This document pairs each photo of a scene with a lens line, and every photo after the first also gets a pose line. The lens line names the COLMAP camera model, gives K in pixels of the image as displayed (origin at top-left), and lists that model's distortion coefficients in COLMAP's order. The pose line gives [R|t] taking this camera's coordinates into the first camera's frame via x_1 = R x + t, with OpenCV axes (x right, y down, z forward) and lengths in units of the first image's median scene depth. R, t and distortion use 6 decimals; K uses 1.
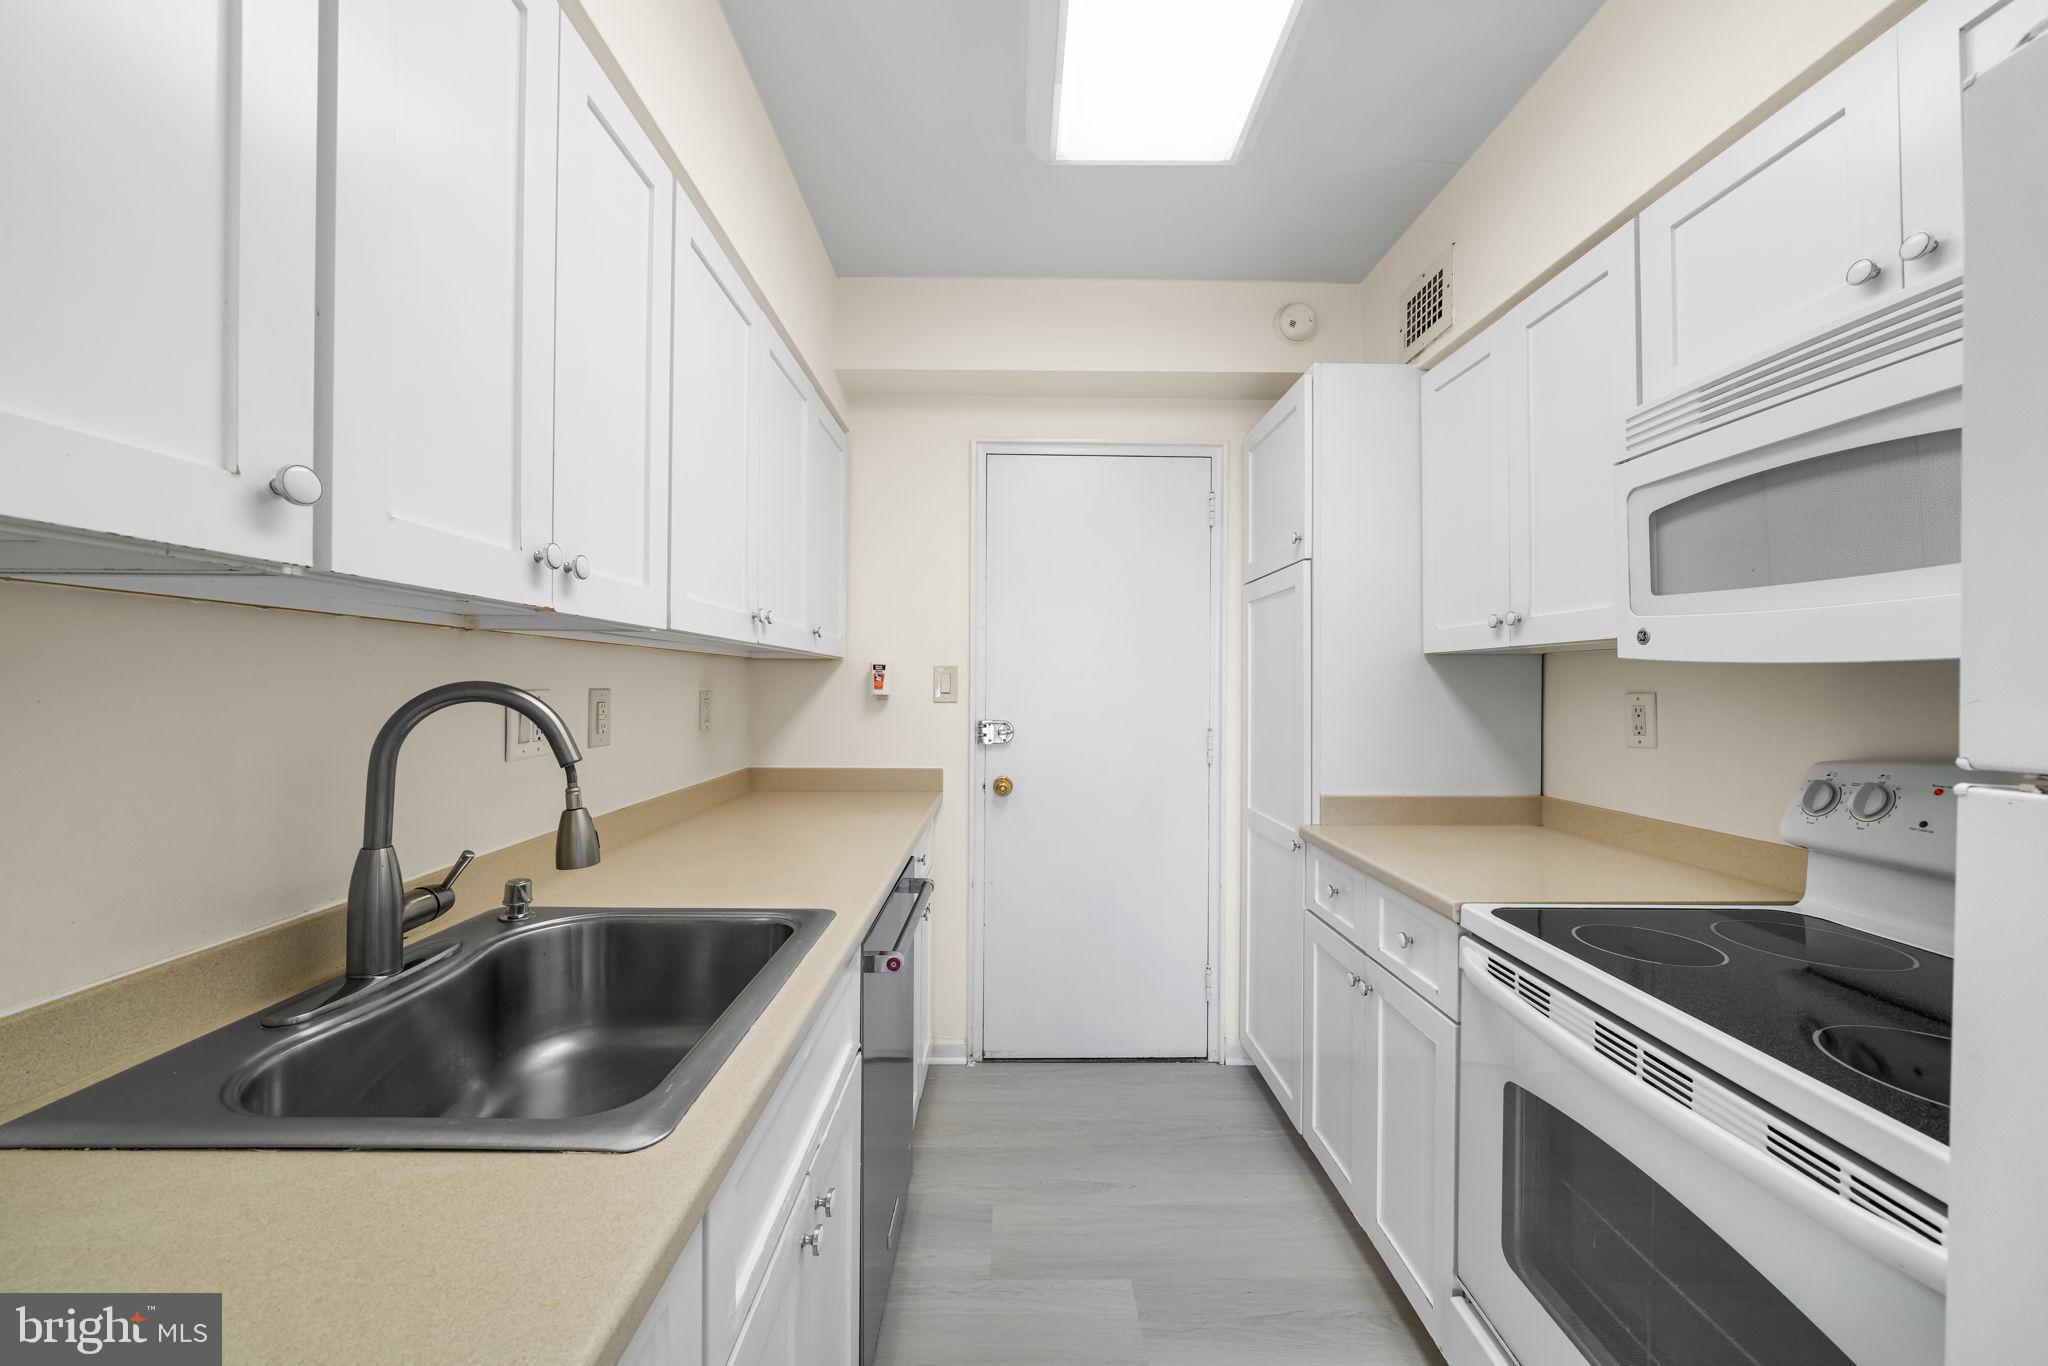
lens RADIAL K [[791.2, 0, 1050.9], [0, 791.2, 684.5], [0, 0, 1]] dist [-0.003134, -0.000345]
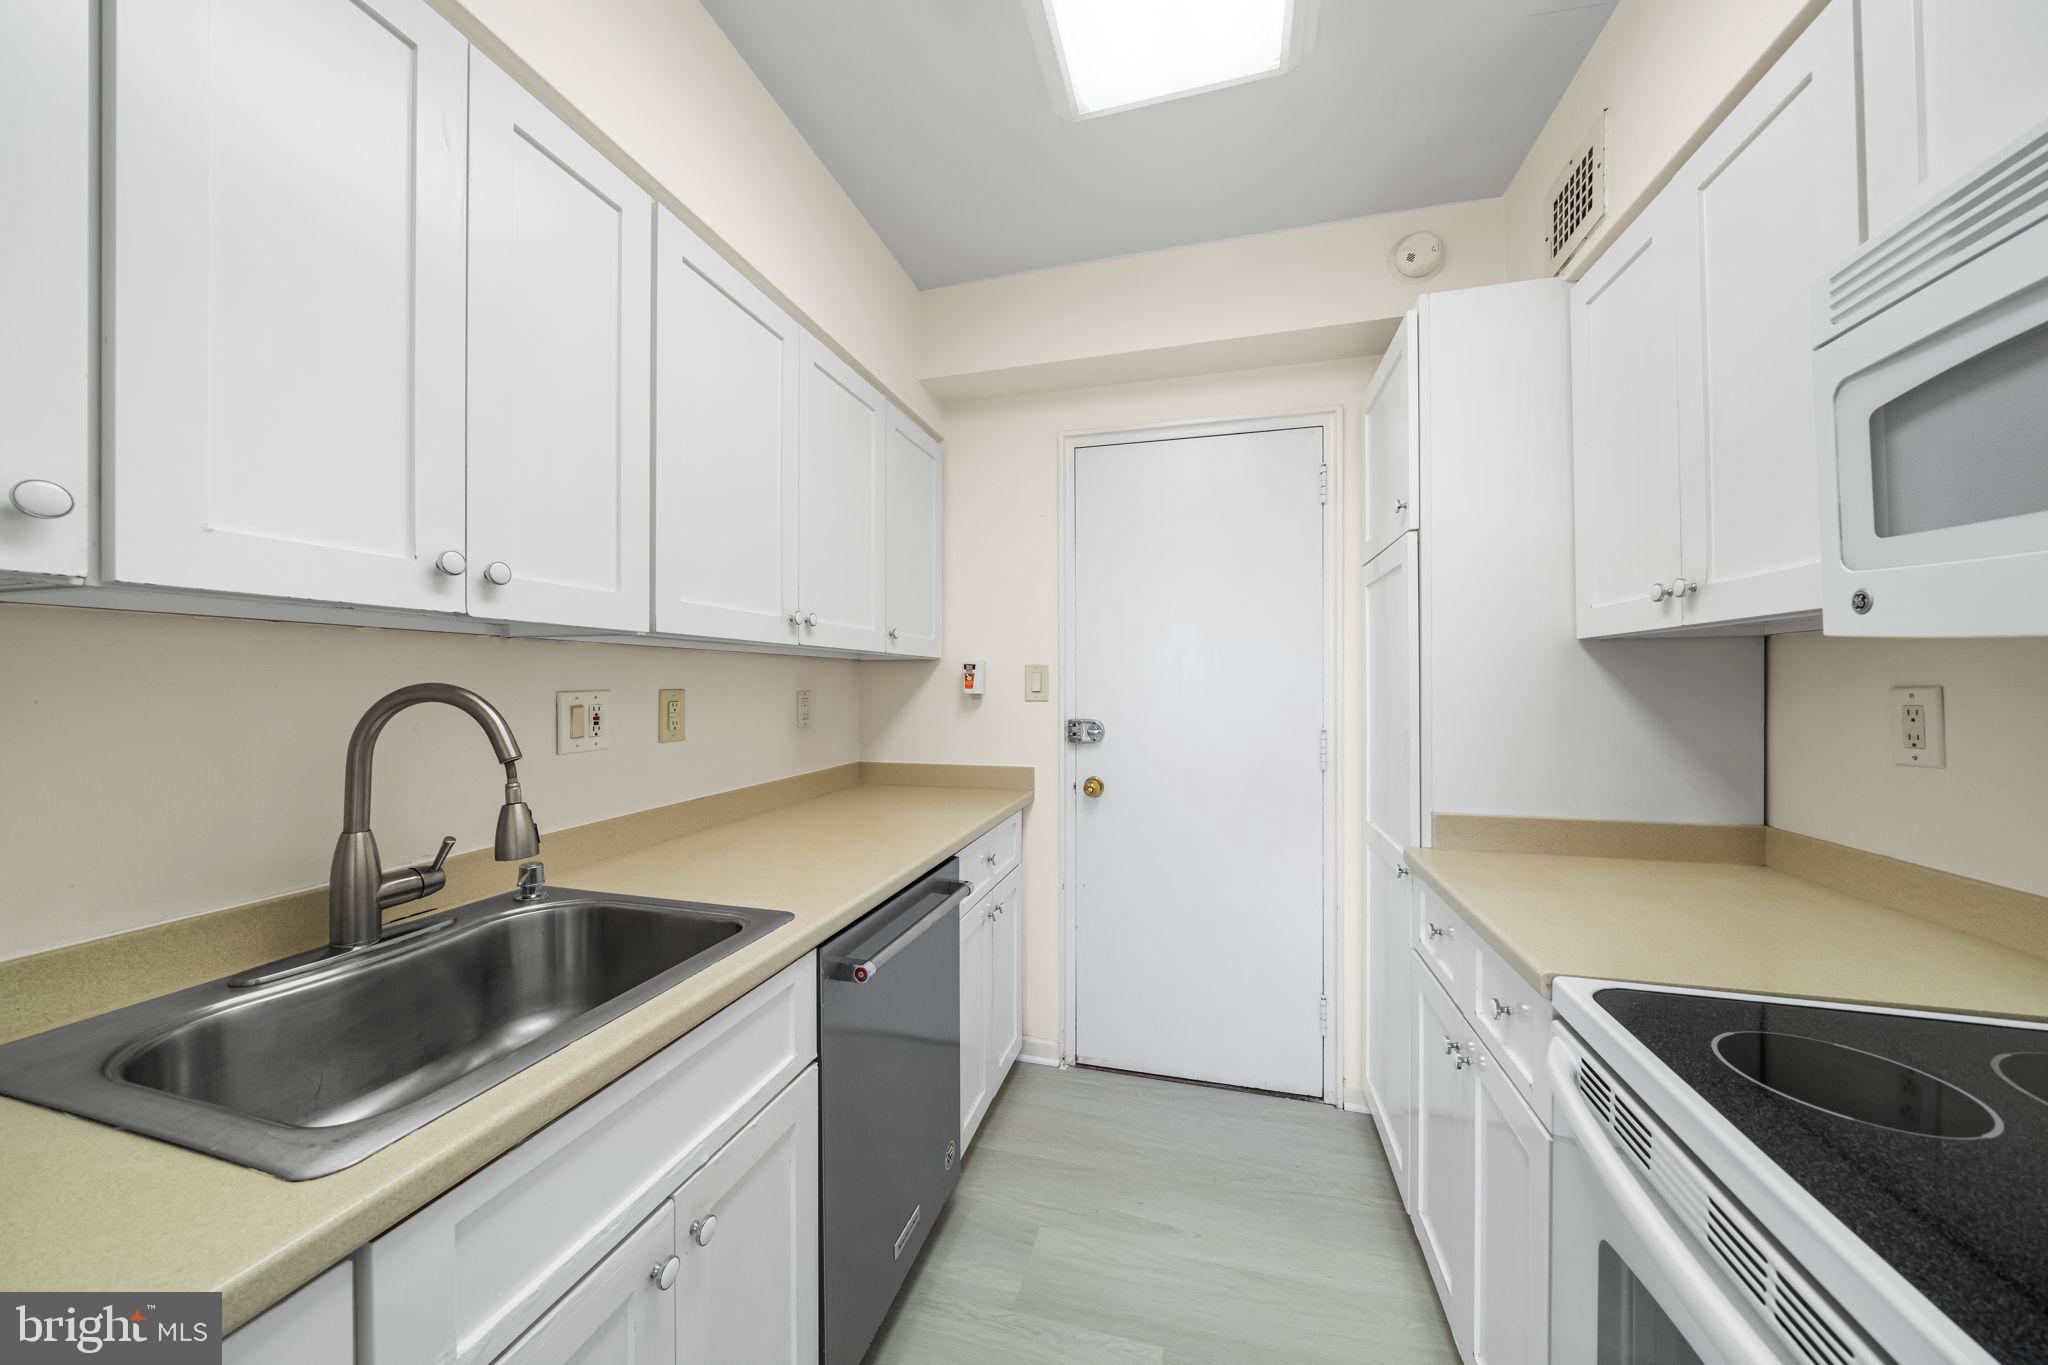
lens RADIAL K [[747.5, 0, 1010.5], [0, 747.5, 683.9], [0, 0, 1]] dist [-0.003661, -0.000111]
pose [[0.953432, -0.007625, -0.301511, 0.175821], [0.007754, 0.999970, -0.000767, 0.001897], [0.301508, -0.001607, 0.953462, 0.131813]]
